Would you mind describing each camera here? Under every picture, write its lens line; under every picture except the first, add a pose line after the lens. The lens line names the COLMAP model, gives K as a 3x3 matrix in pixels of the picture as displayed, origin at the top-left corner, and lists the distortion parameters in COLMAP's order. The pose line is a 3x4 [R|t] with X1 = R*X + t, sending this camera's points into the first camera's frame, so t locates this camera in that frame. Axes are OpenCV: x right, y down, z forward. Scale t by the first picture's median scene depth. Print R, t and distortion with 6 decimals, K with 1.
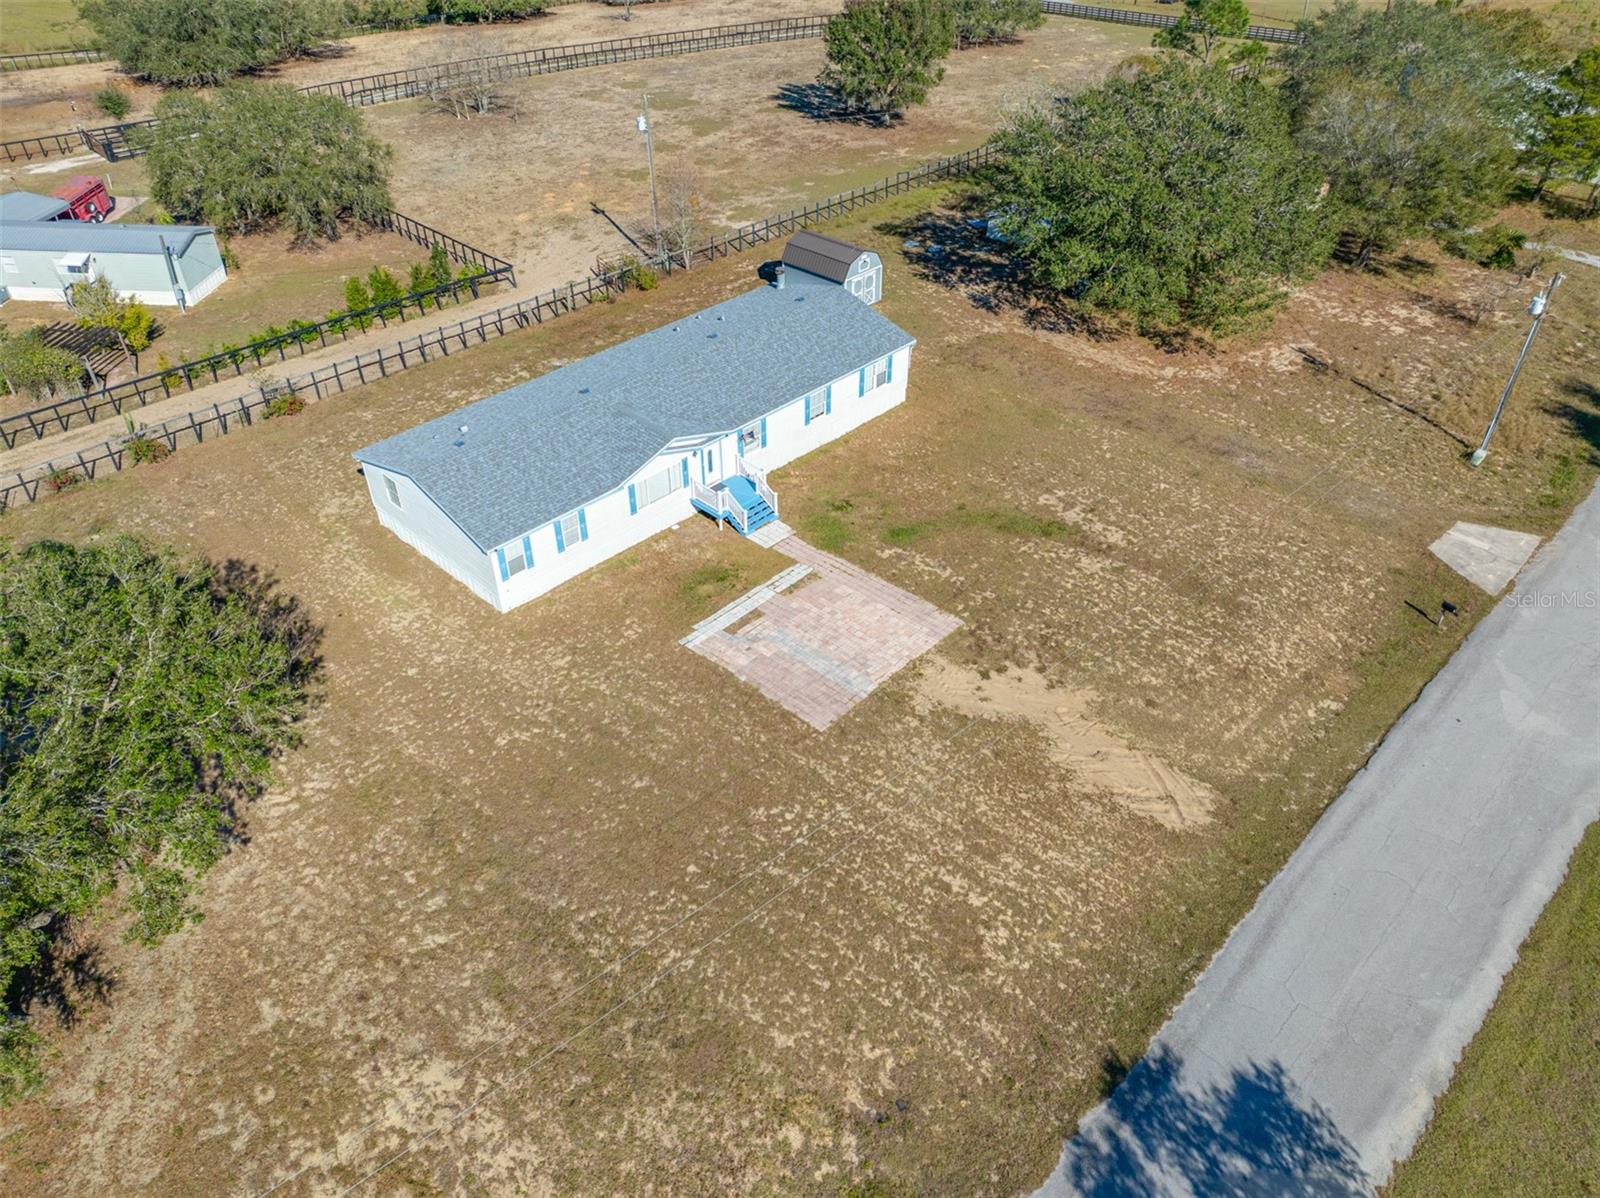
lens RADIAL K [[1130.1, 0, 805.3], [0, 1130.1, 597.1], [0, 0, 1]] dist [-0.009122, -0.000639]
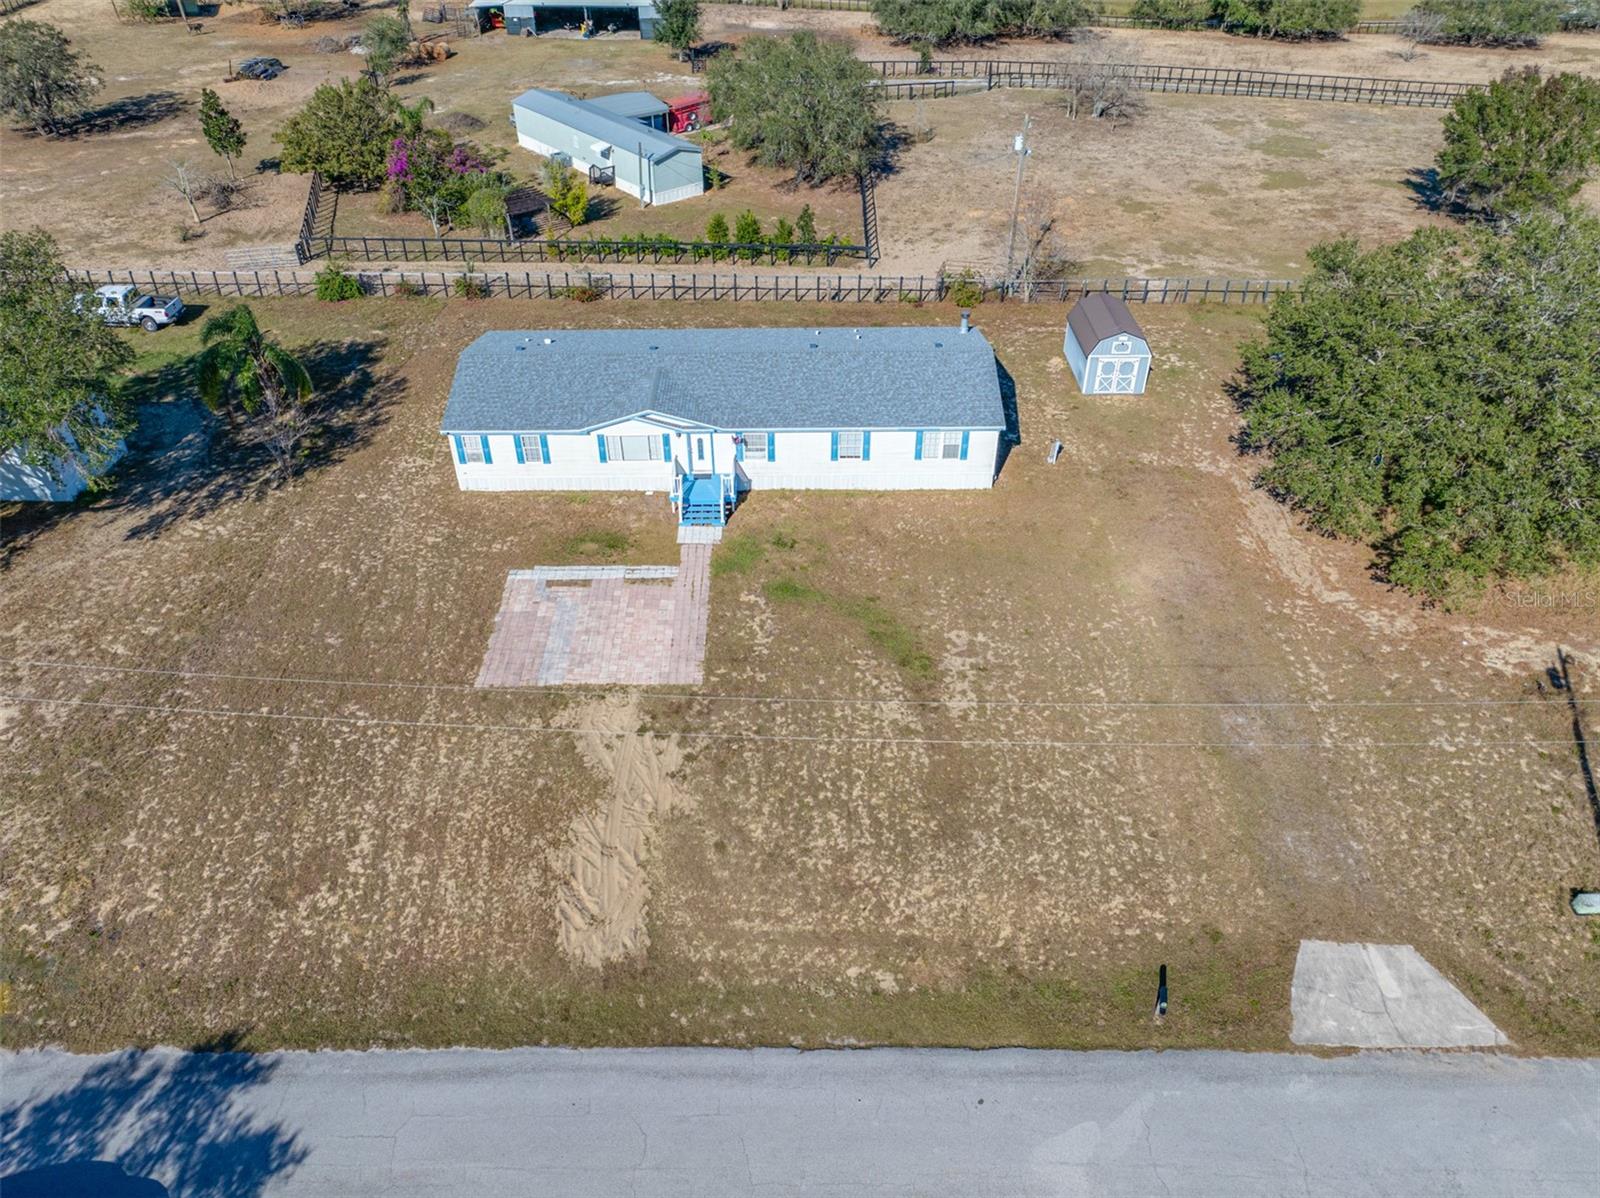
lens RADIAL K [[1130.1, 0, 805.4], [0, 1130.1, 598.0], [0, 0, 1]] dist [-0.009122, -0.000639]
pose [[0.703854, 0.439512, -0.558049, 0.626916], [-0.437889, 0.887042, 0.146324, -0.195577], [0.559324, 0.141373, 0.816805, 0.236959]]
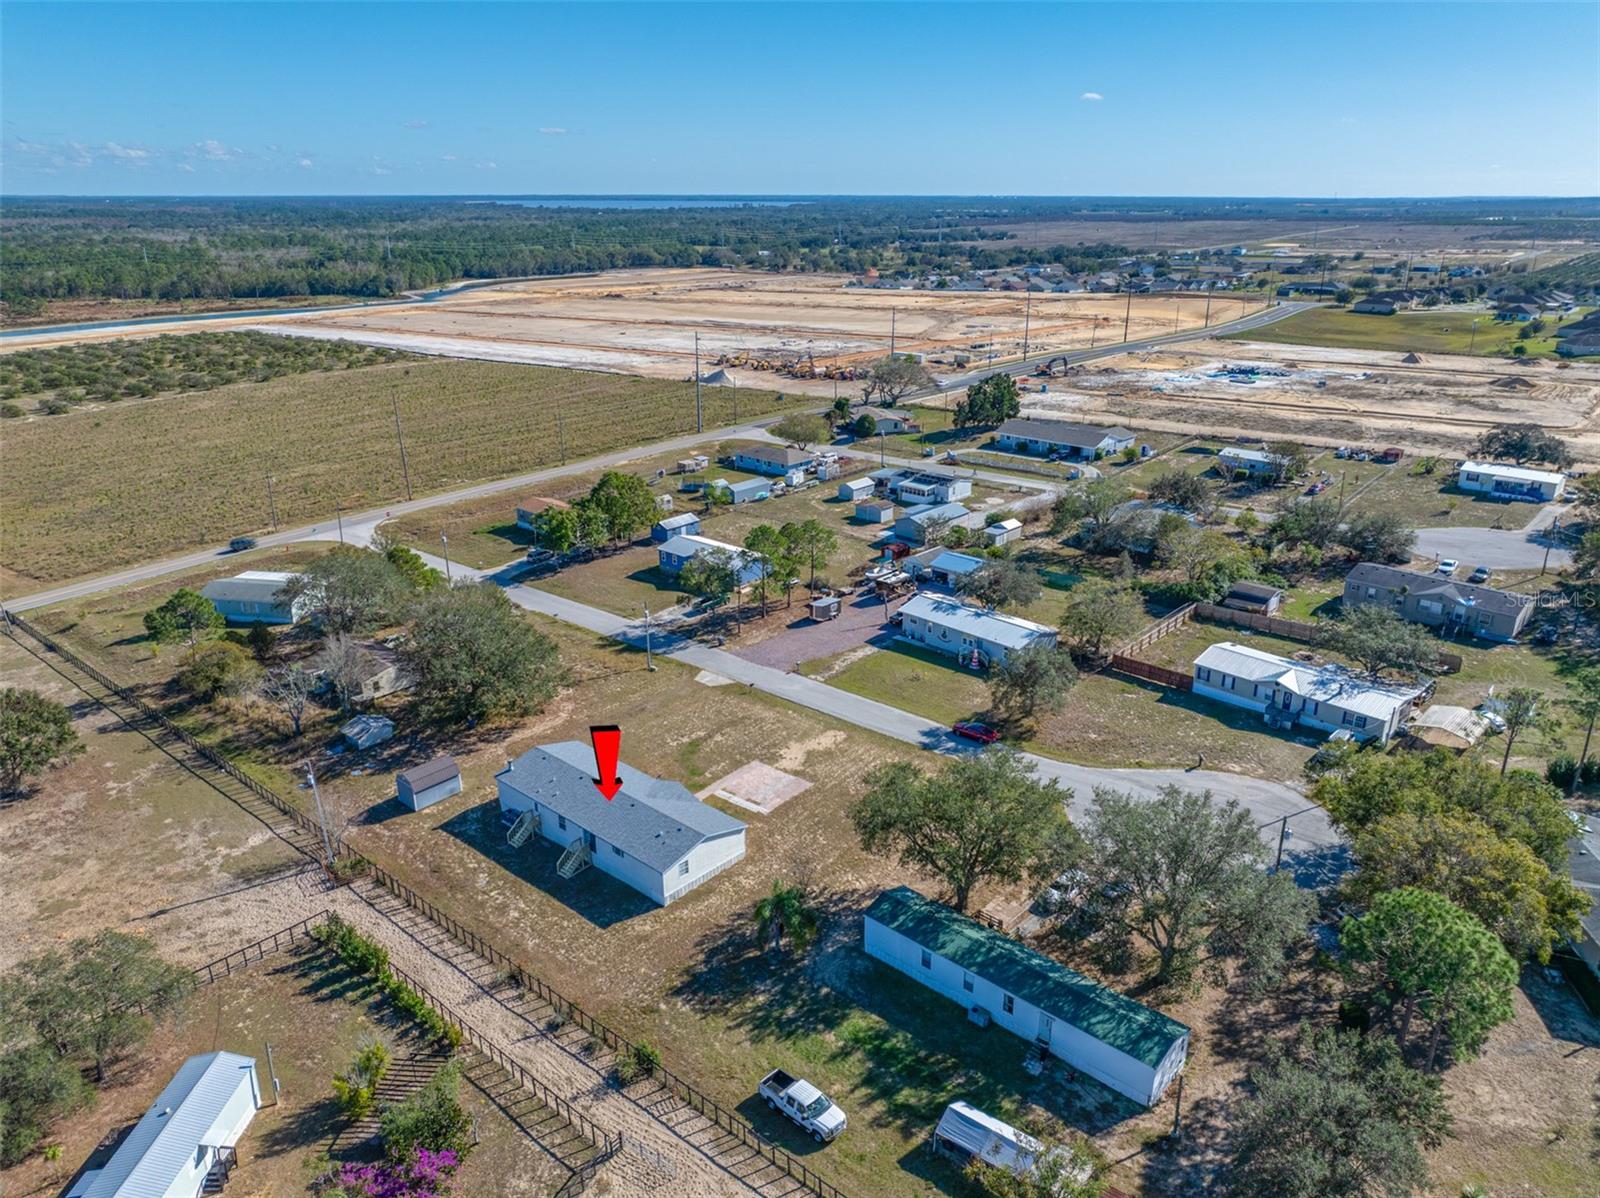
lens RADIAL K [[1130.1, 0, 800.9], [0, 1130.1, 601.4], [0, 0, 1]] dist [-0.009122, -0.000639]
pose [[-0.035780, -0.339300, 0.939997, -2.075657], [0.619138, 0.730816, 0.287361, -0.880249], [-0.784467, 0.592270, 0.183925, 0.159054]]
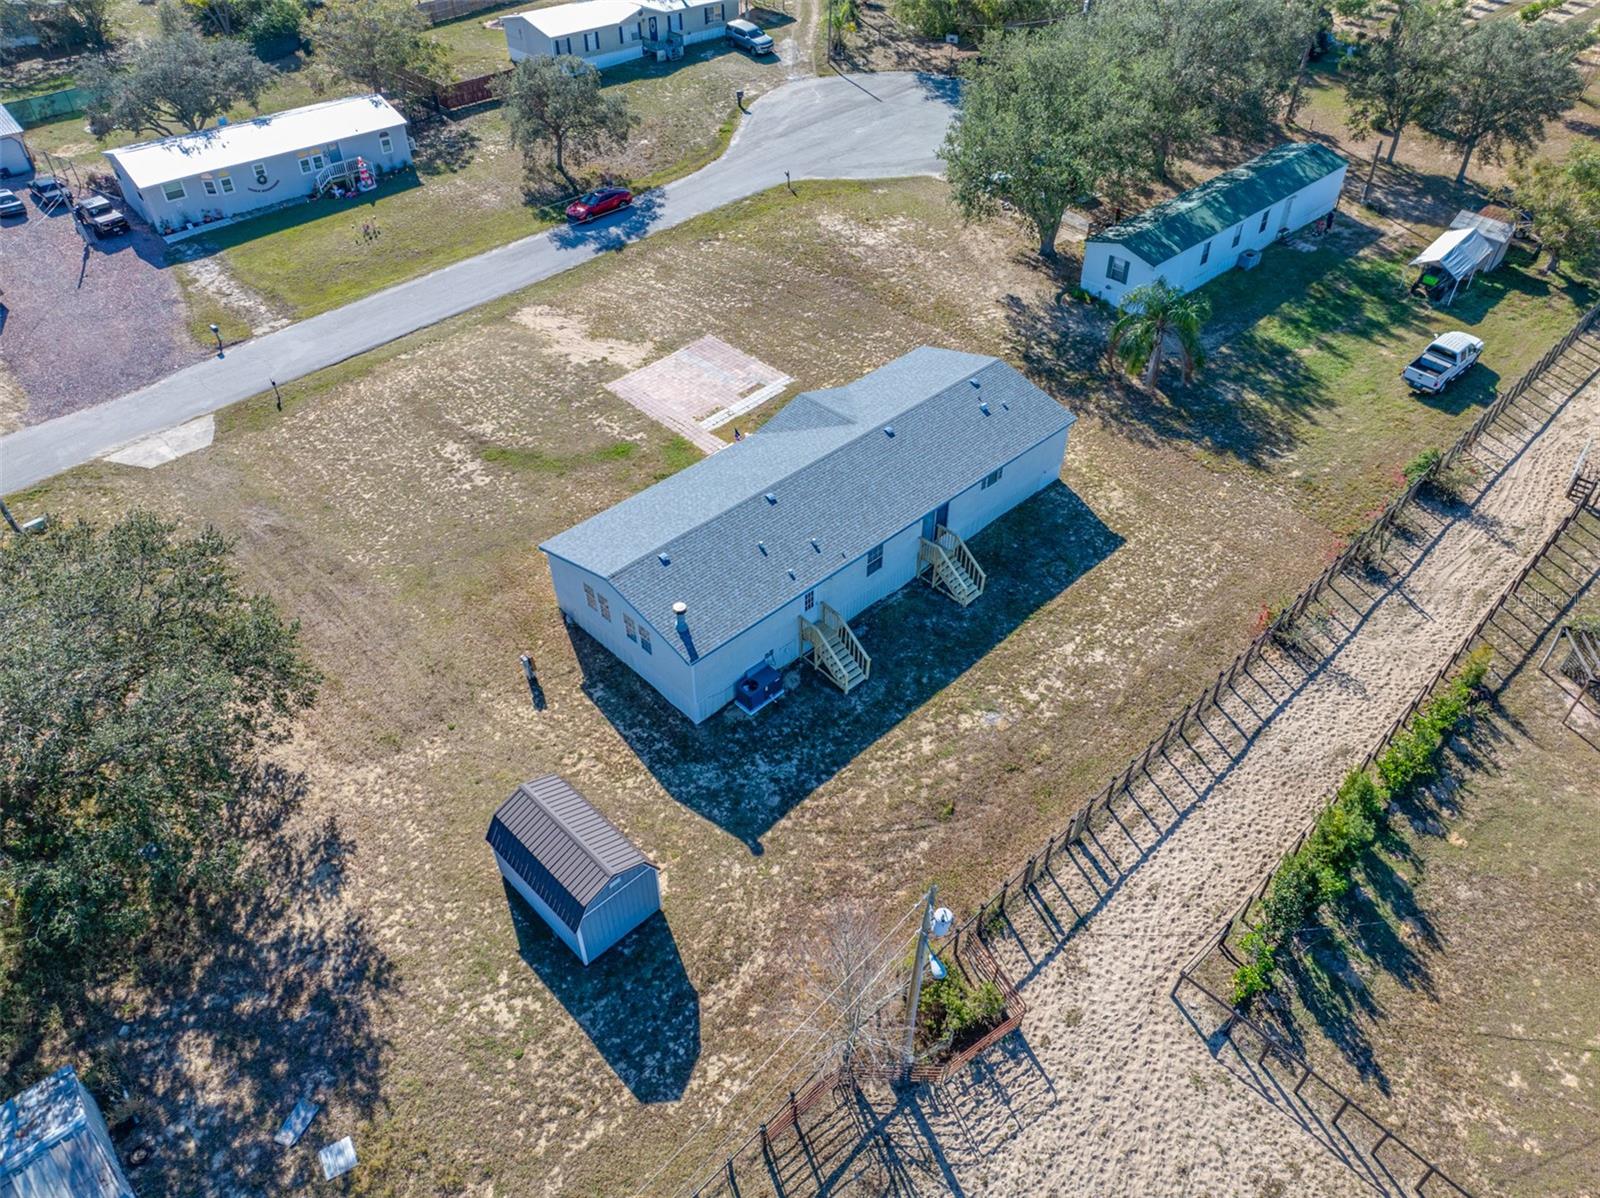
lens RADIAL K [[1130.1, 0, 806.4], [0, 1130.1, 595.2], [0, 0, 1]] dist [-0.009122, -0.000639]
pose [[-0.999585, -0.013577, 0.025415, -0.149769], [0.022419, 0.187594, 0.981991, -1.230755], [-0.018100, 0.982153, -0.187212, 1.381130]]
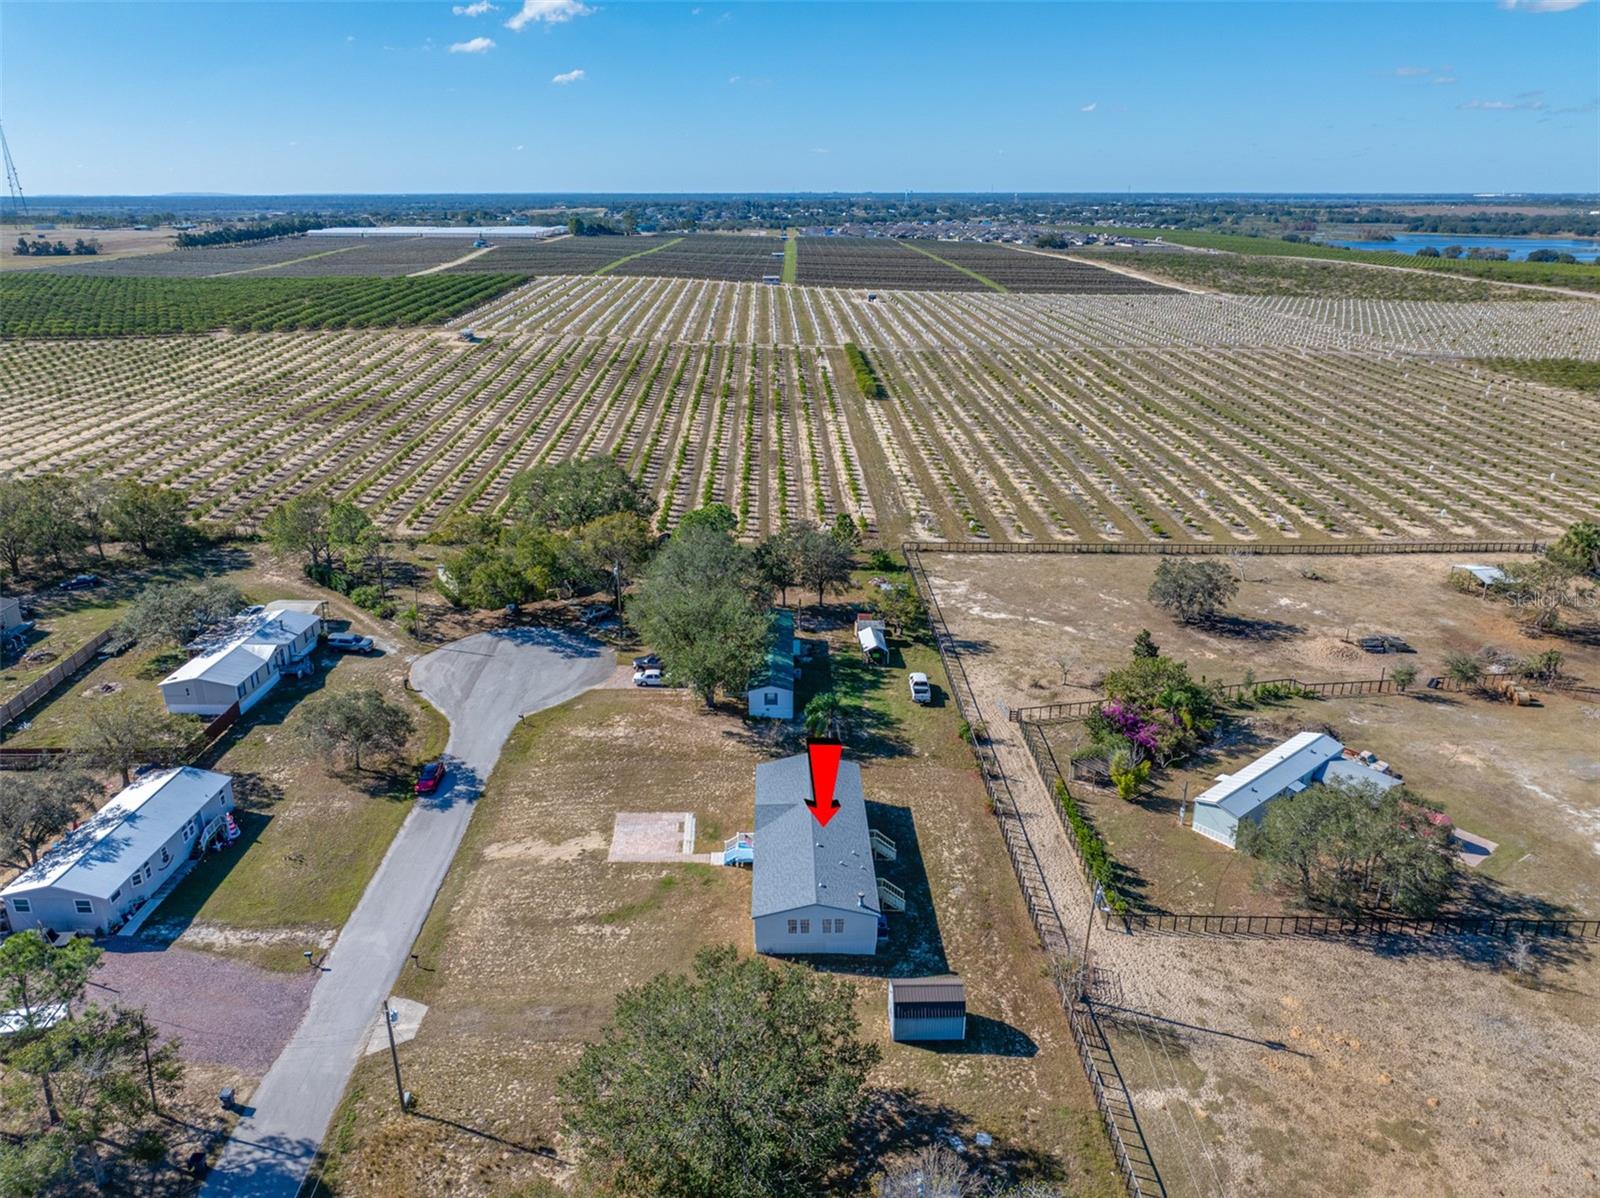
lens RADIAL K [[1130.1, 0, 805.4], [0, 1130.1, 593.4], [0, 0, 1]] dist [-0.009122, -0.000639]
pose [[-0.698981, 0.242725, -0.672689, 1.156224], [-0.442243, 0.592504, 0.673320, -1.845177], [0.562002, 0.768130, -0.306806, 1.362255]]
